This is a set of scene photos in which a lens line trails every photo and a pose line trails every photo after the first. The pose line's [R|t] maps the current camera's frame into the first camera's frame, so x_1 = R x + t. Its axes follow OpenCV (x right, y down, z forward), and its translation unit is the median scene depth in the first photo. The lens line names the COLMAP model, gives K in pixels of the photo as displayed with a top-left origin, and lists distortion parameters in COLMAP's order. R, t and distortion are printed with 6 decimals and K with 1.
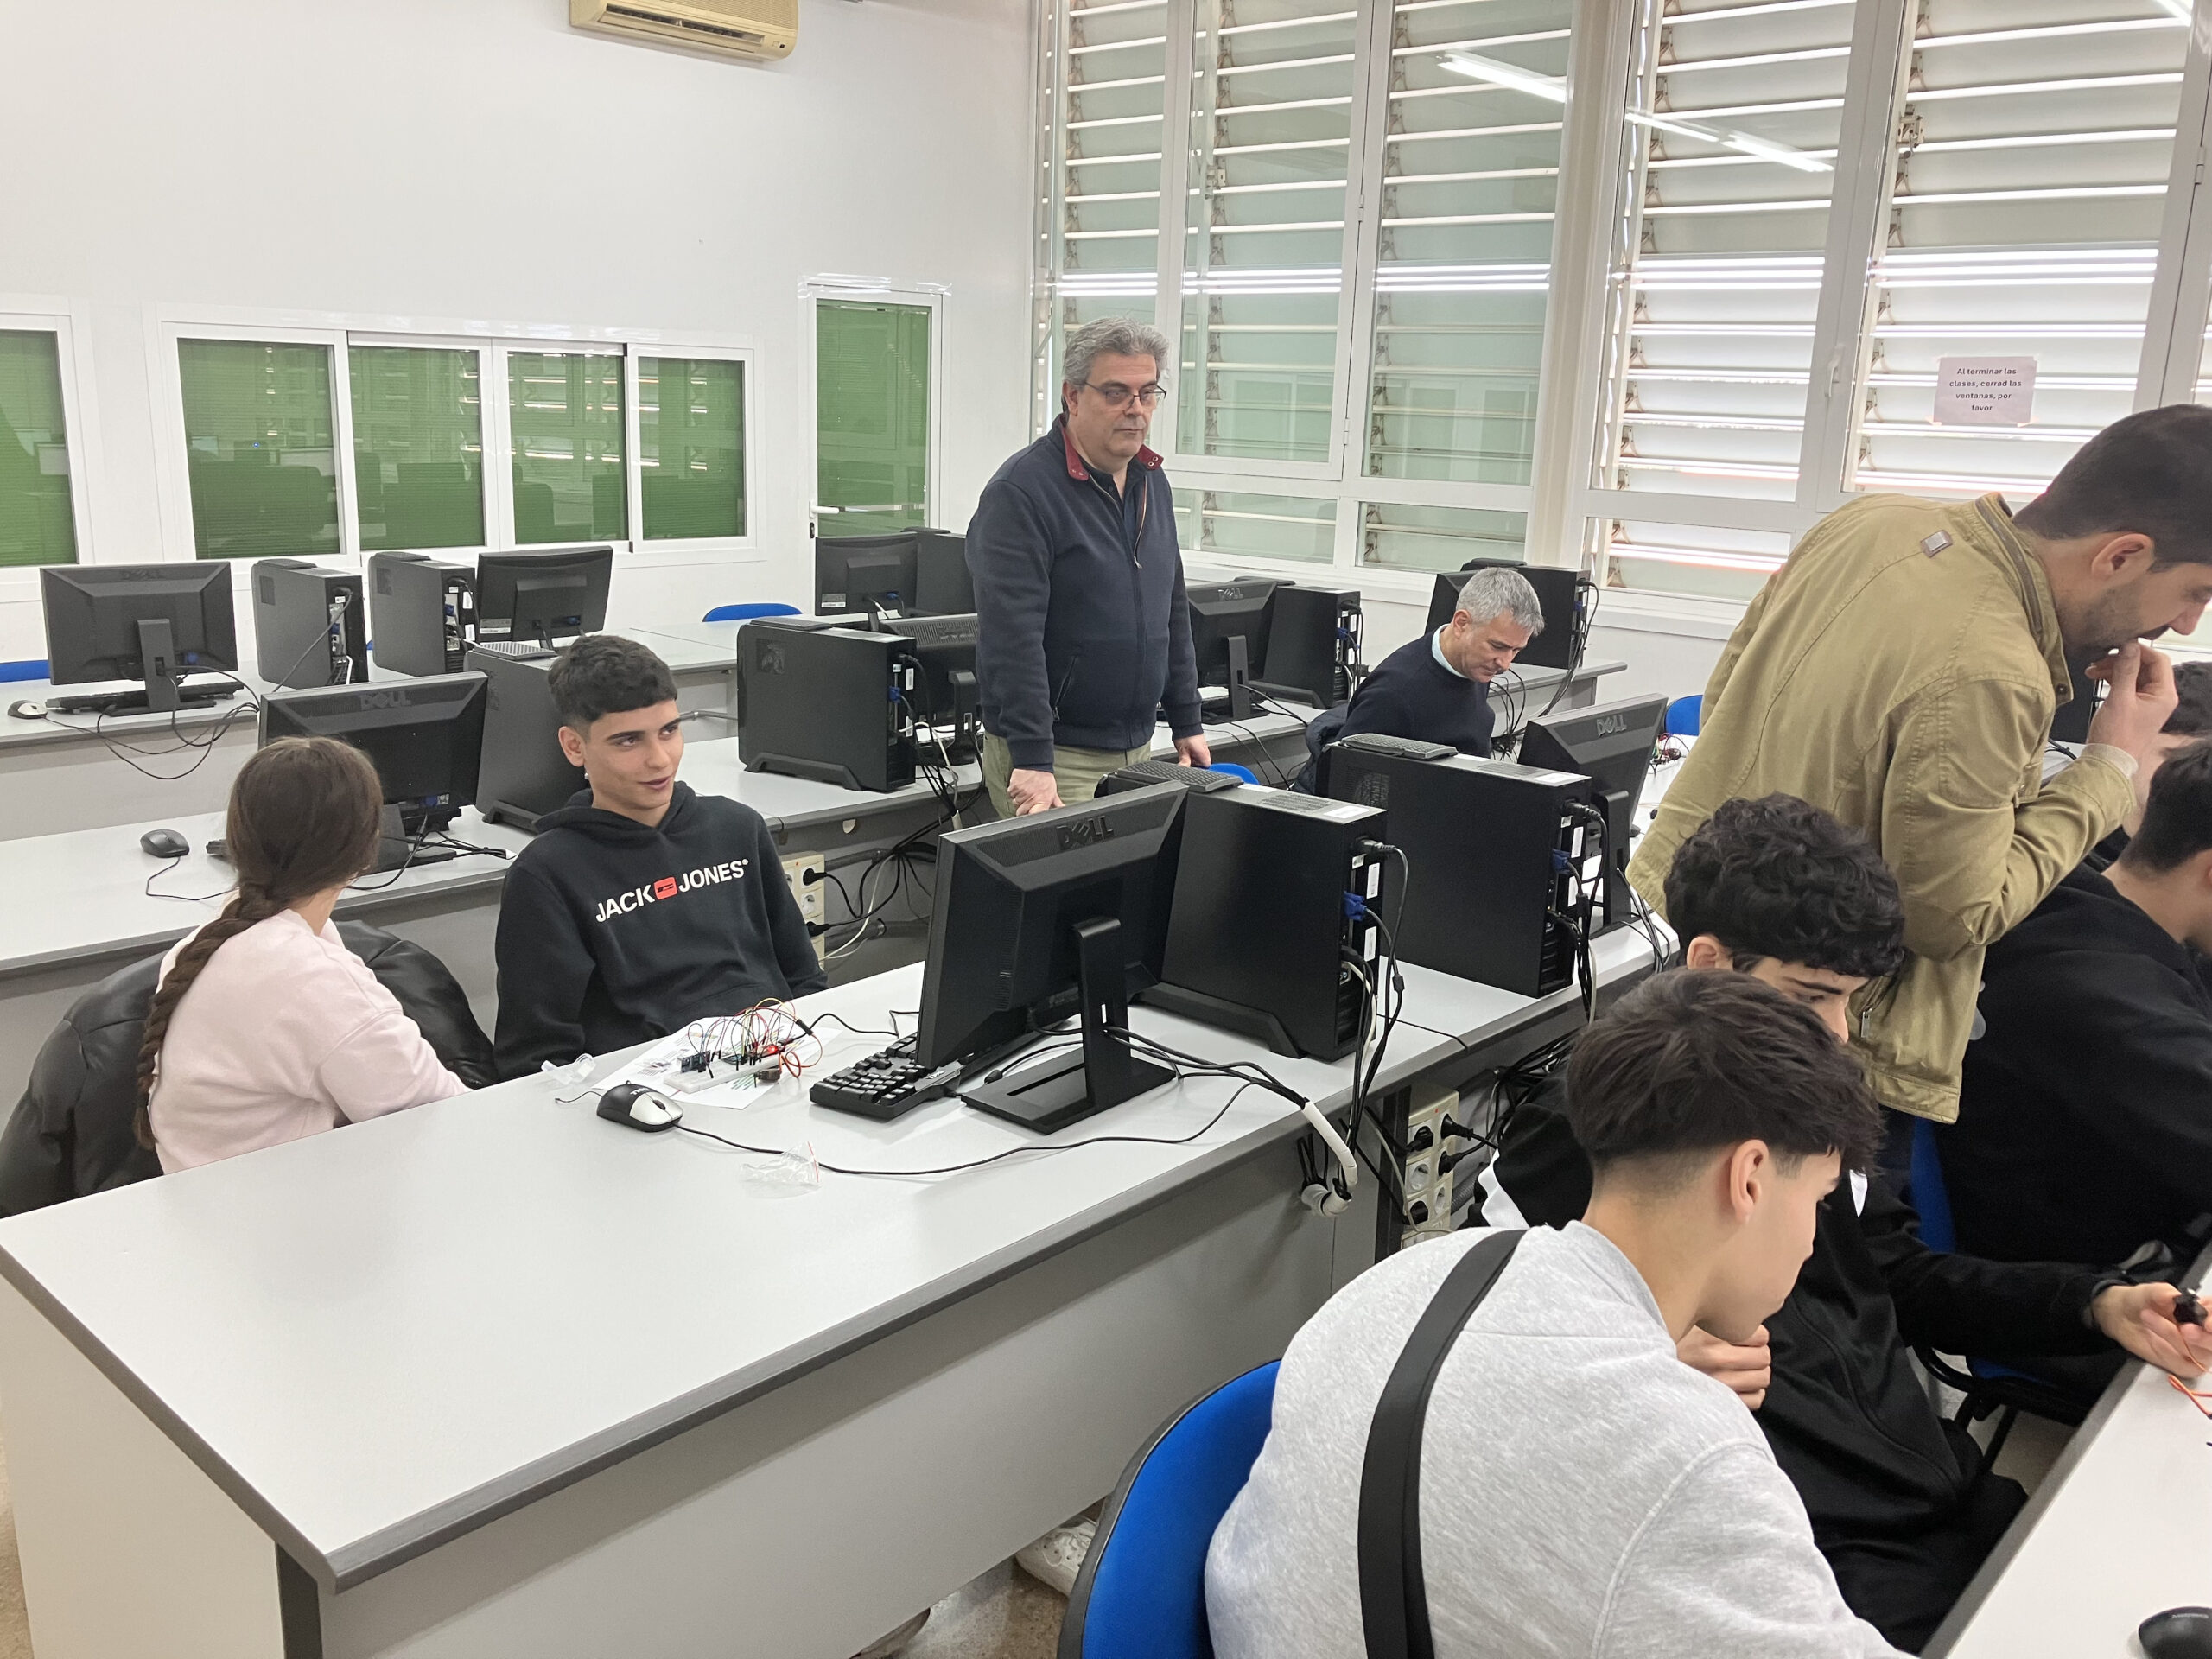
lens RADIAL K [[2006.6, 0, 1106.0], [0, 2006.6, 829.5], [0, 0, 1]] dist [0.070941, 0.006482]
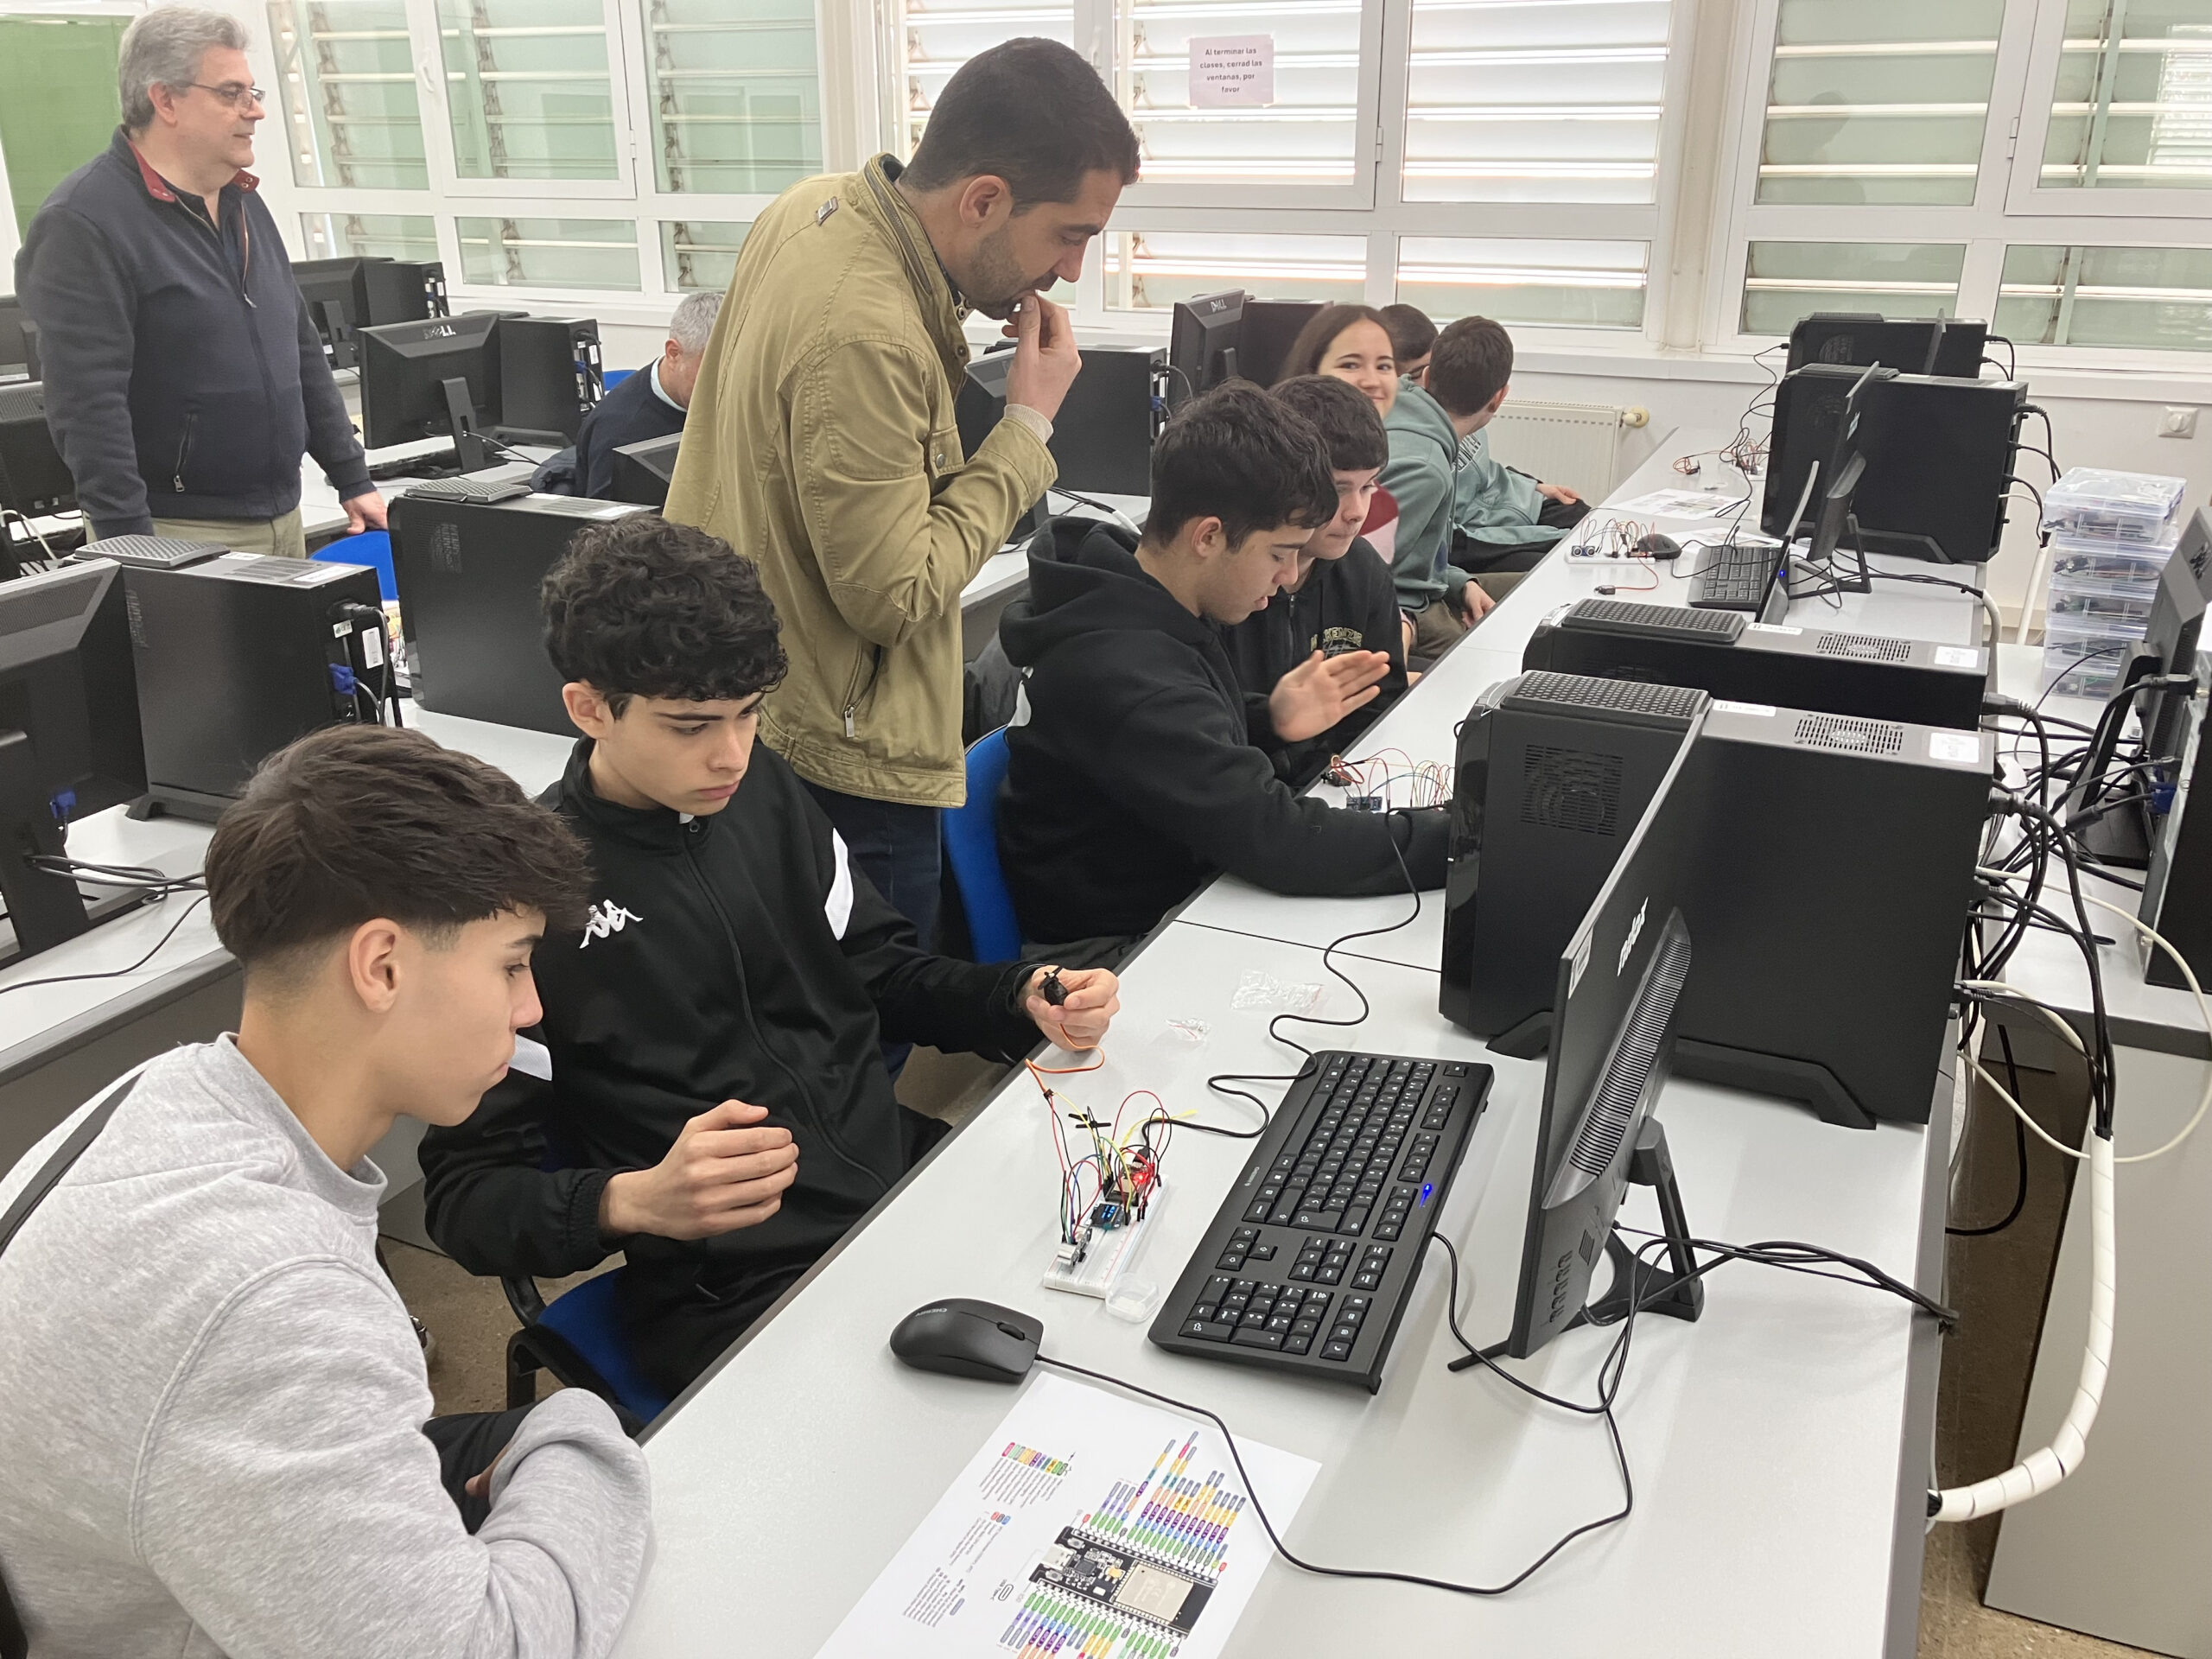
lens RADIAL K [[2007.9, 0, 1106.0], [0, 2007.9, 829.5], [0, 0, 1]] dist [0.056710, -0.003430]
pose [[0.959070, -0.140638, 0.245776, 0.303482], [0.107273, 0.983703, 0.144294, 0.014635], [-0.262064, -0.112023, 0.958527, 0.044813]]
